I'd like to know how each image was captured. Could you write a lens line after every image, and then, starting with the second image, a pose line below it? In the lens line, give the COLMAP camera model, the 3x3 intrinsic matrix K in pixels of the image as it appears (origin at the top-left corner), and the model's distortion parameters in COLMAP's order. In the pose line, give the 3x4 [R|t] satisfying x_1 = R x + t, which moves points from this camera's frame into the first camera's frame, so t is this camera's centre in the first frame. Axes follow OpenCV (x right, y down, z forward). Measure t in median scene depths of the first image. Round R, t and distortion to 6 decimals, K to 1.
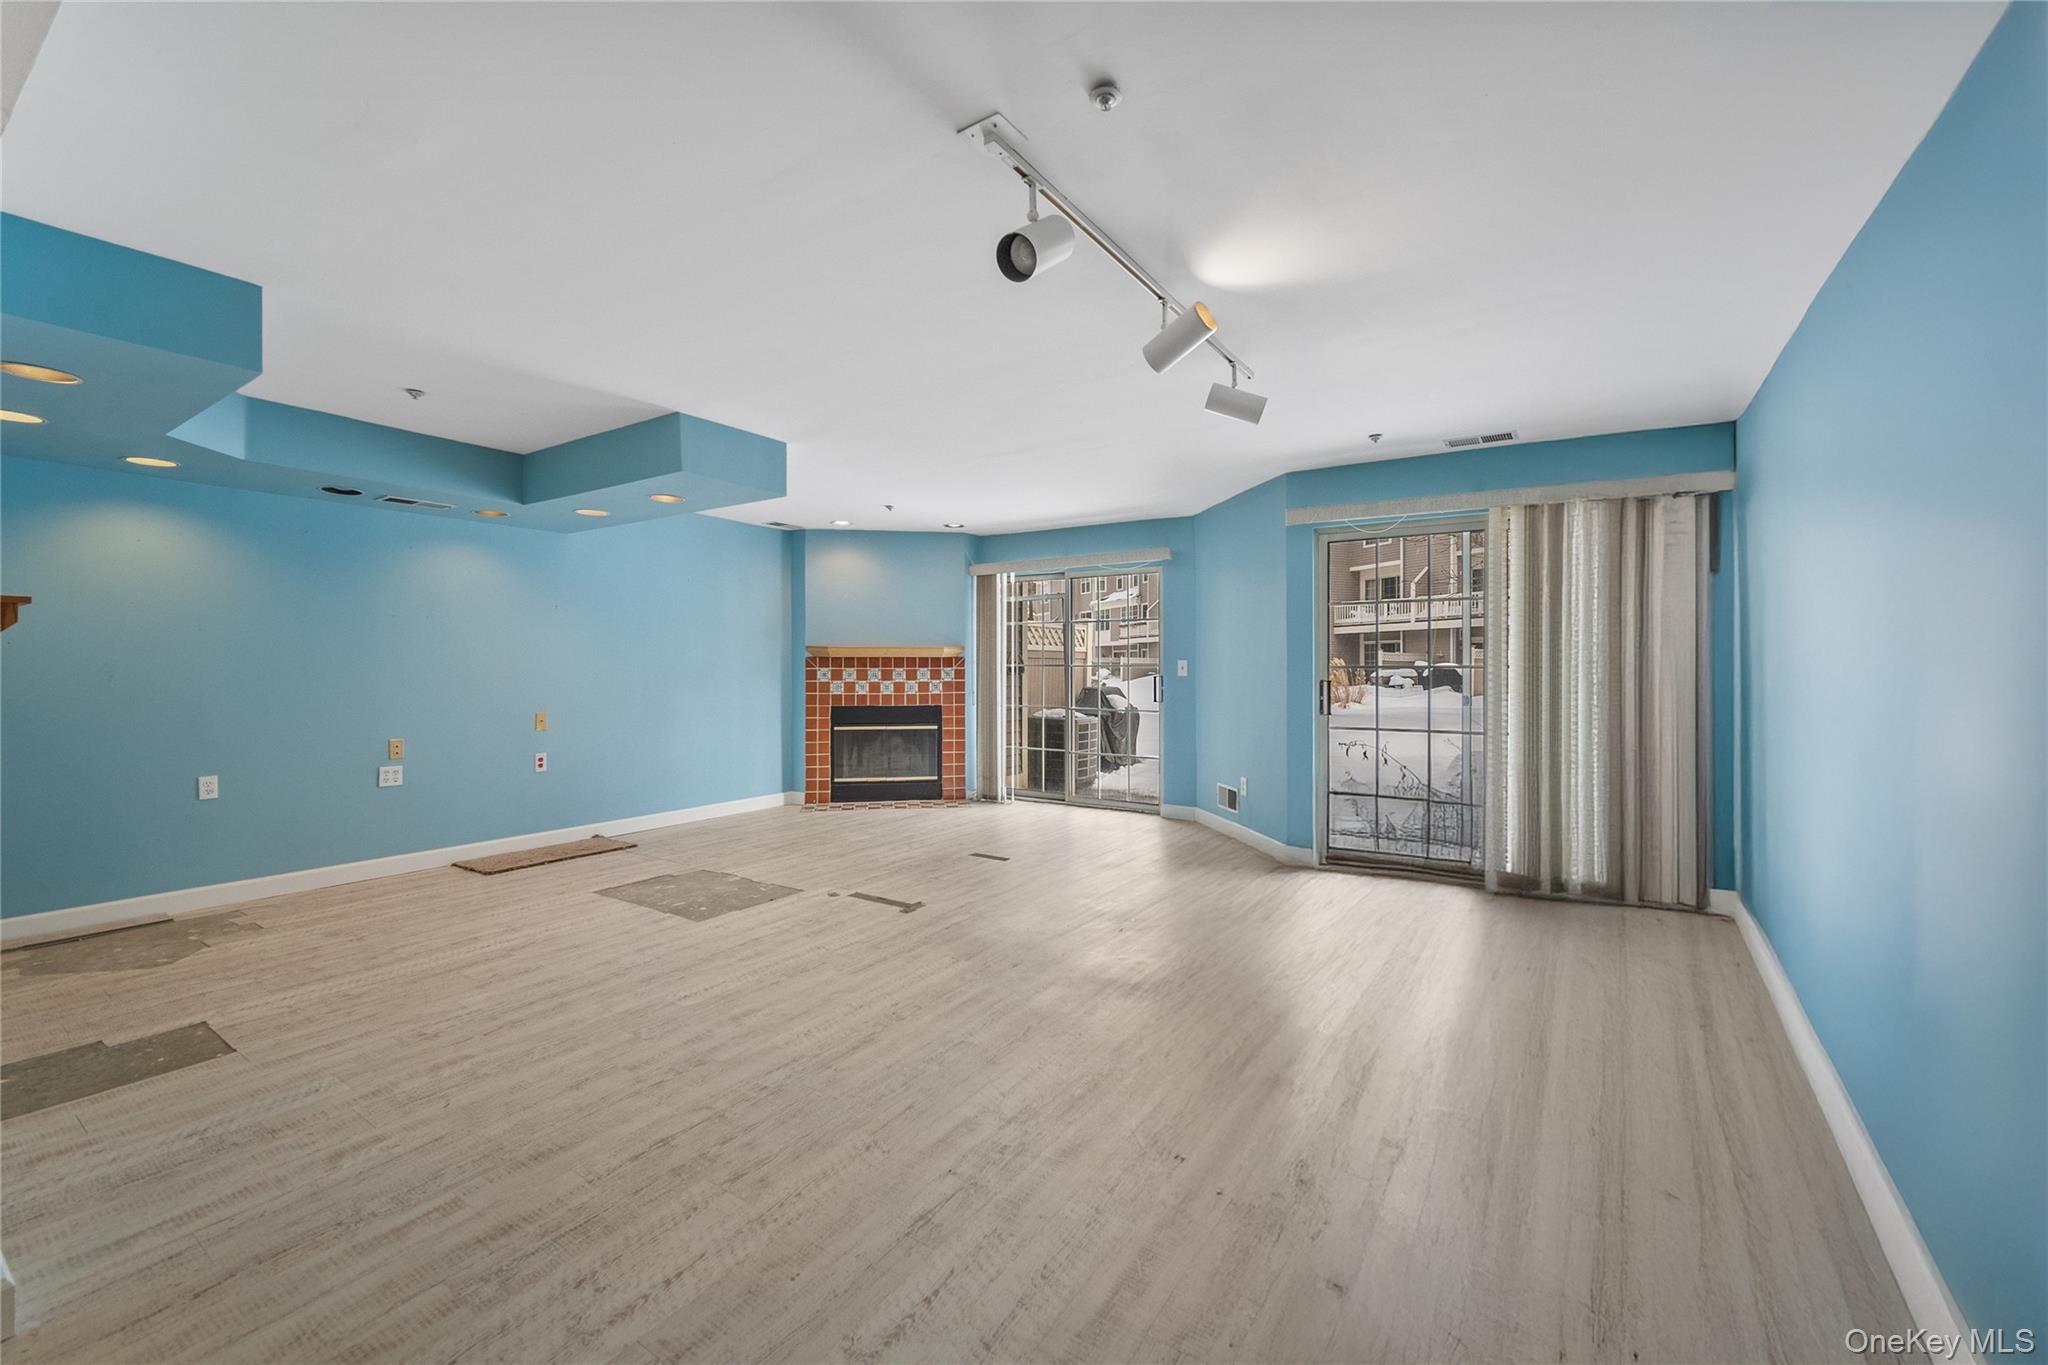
lens RADIAL K [[819.7, 0, 1036.9], [0, 819.7, 669.8], [0, 0, 1]] dist [-0.005431, 0.001045]
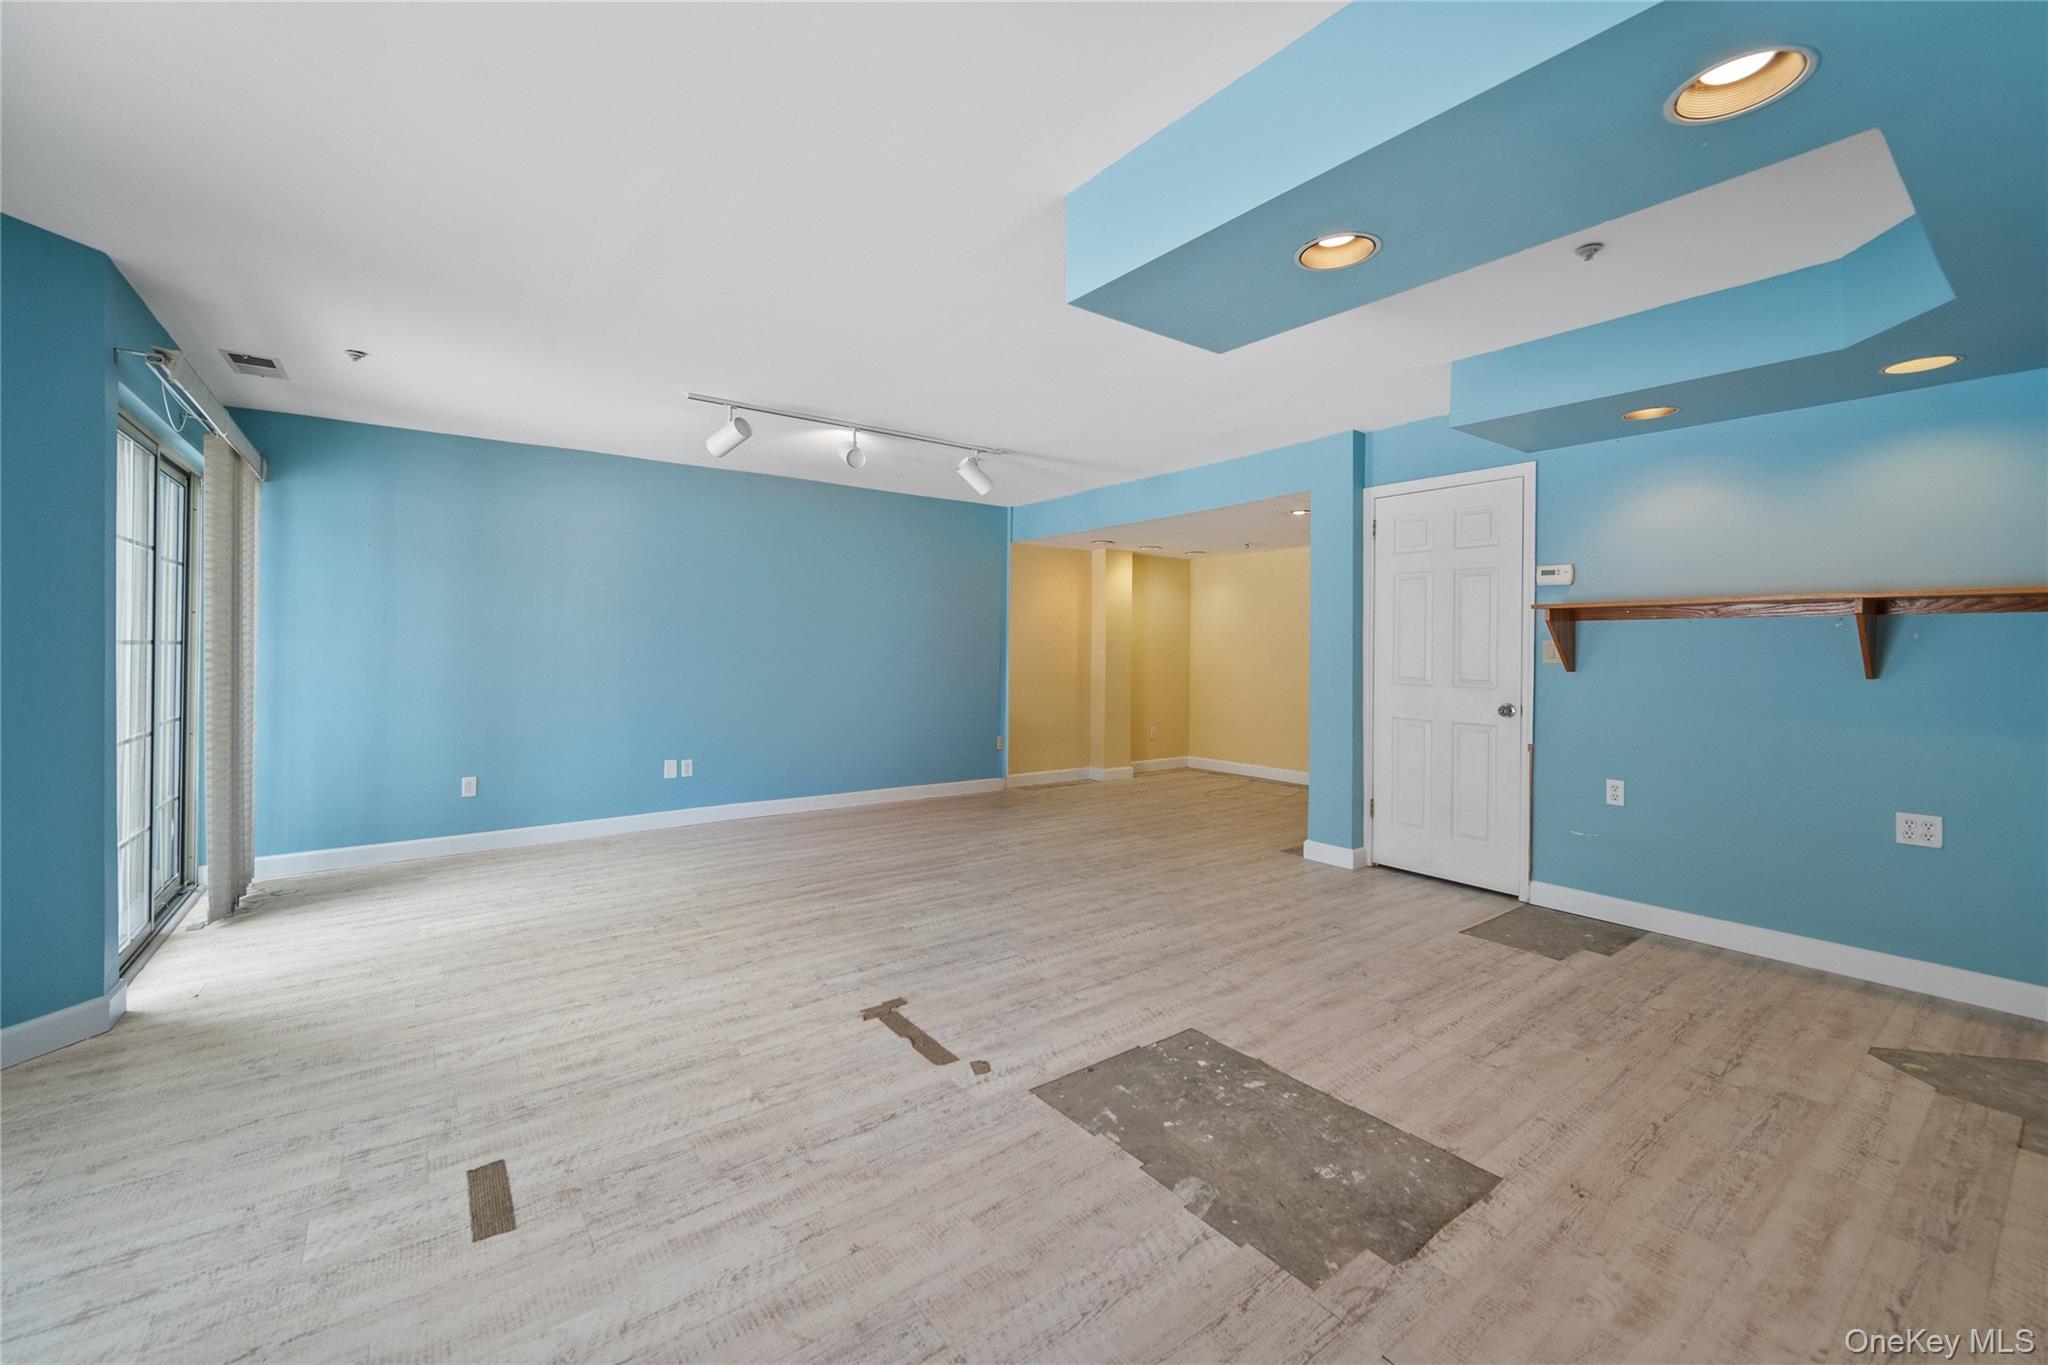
lens RADIAL K [[819.7, 0, 1033.2], [0, 819.7, 649.4], [0, 0, 1]] dist [-0.005431, 0.001045]
pose [[-0.939327, -0.004424, 0.342994, -0.568067], [-0.002092, 0.999972, 0.007169, -0.005763], [-0.343016, 0.006016, -0.939310, 1.825419]]
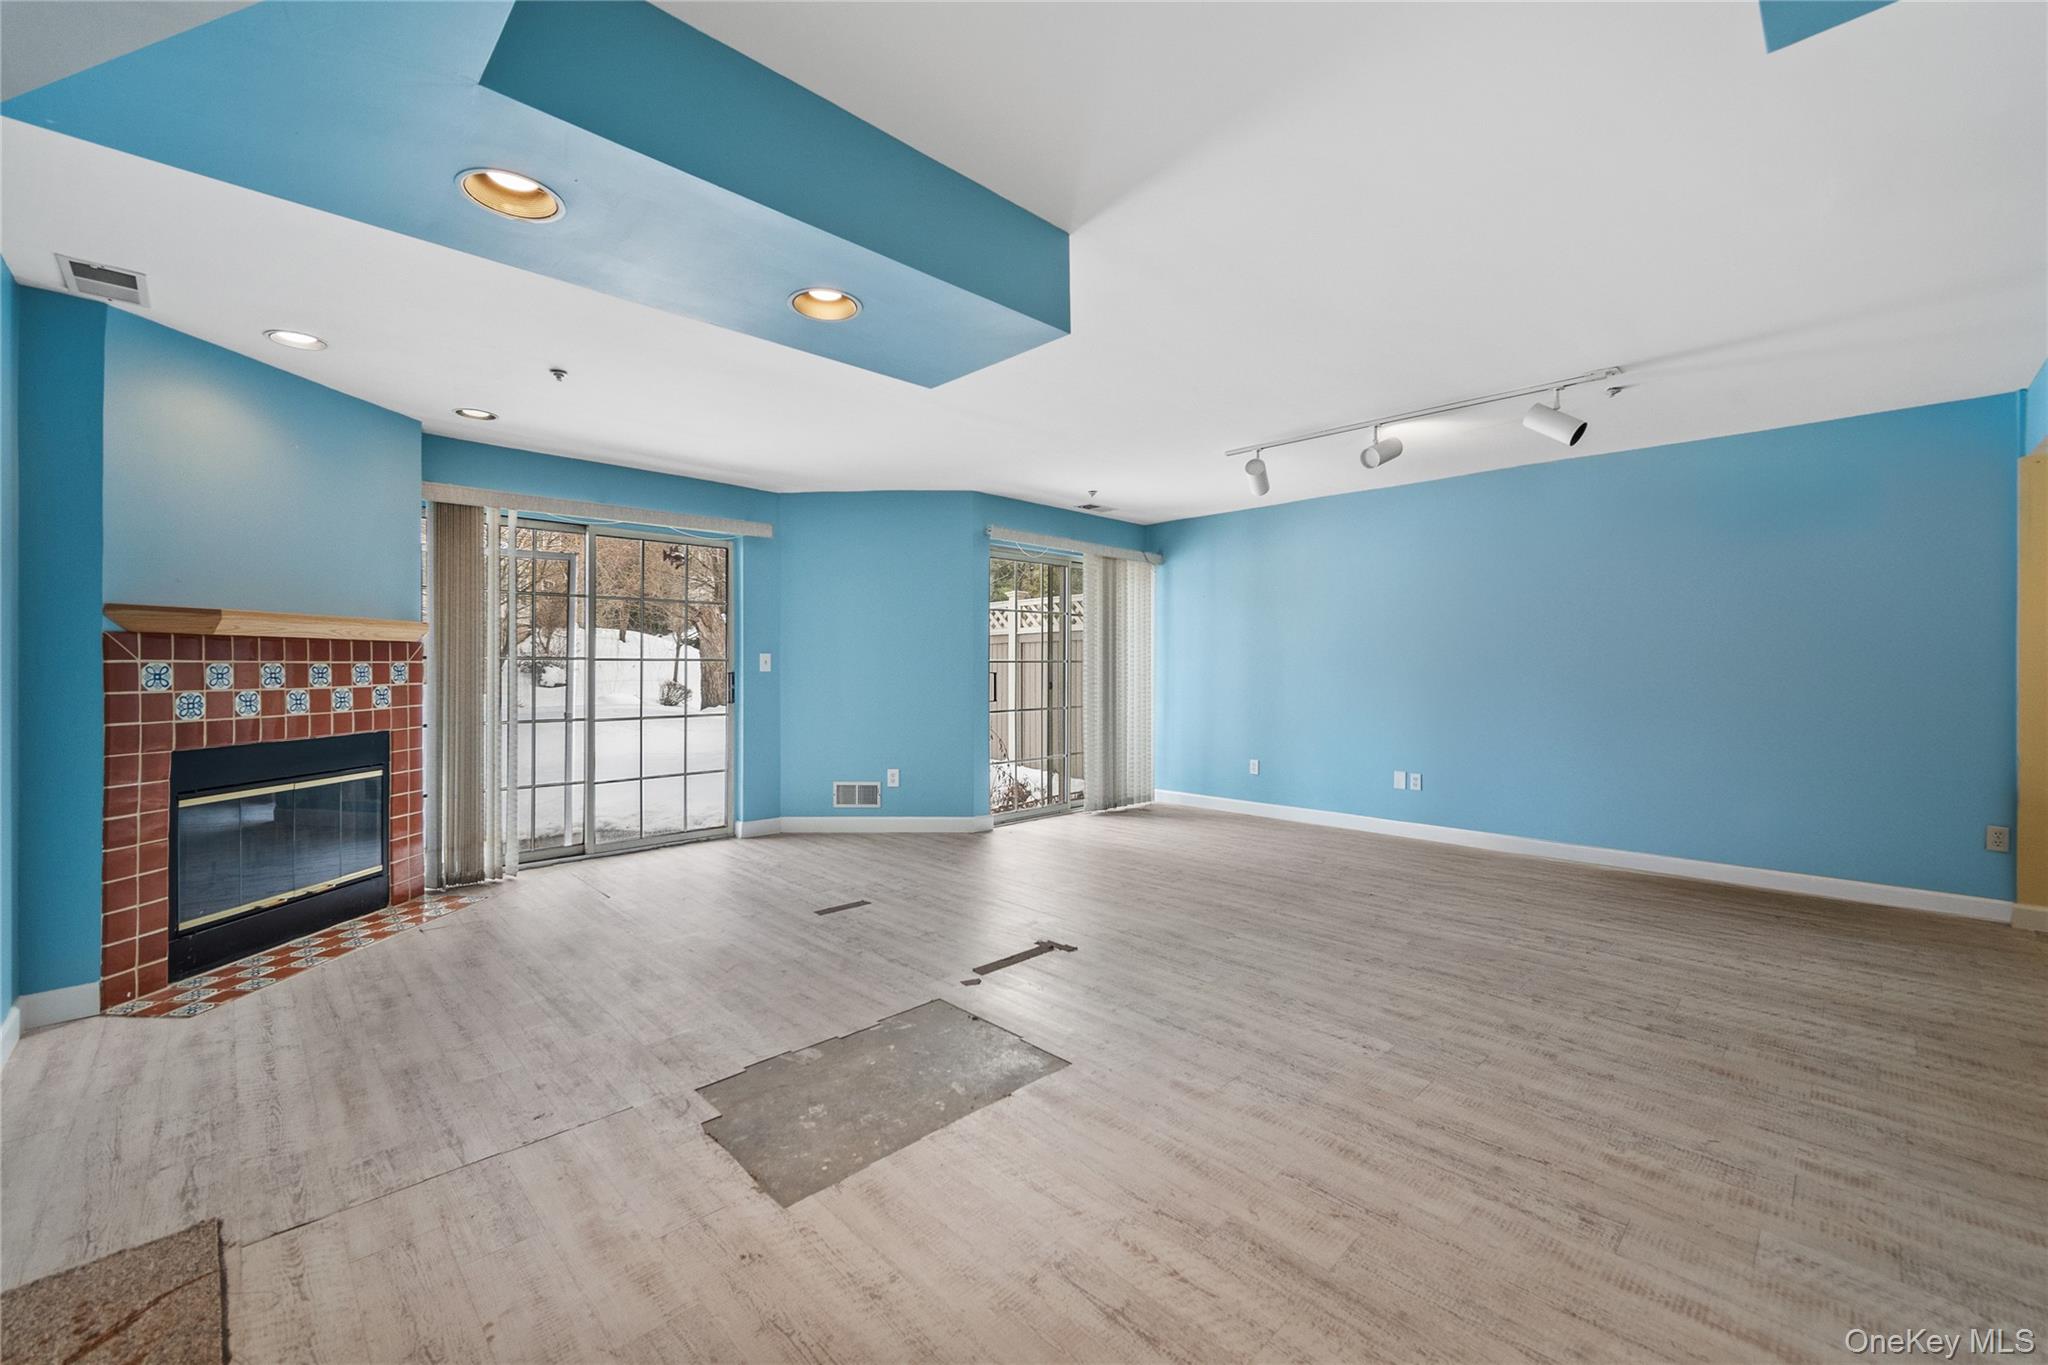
lens RADIAL K [[819.7, 0, 1017.4], [0, 819.7, 665.5], [0, 0, 1]] dist [-0.005431, 0.001045]
pose [[0.224130, 0.000455, 0.974559, -1.125833], [0.004981, 0.999986, -0.001613, 0.006684], [-0.974546, 0.005215, 0.224125, 0.982978]]
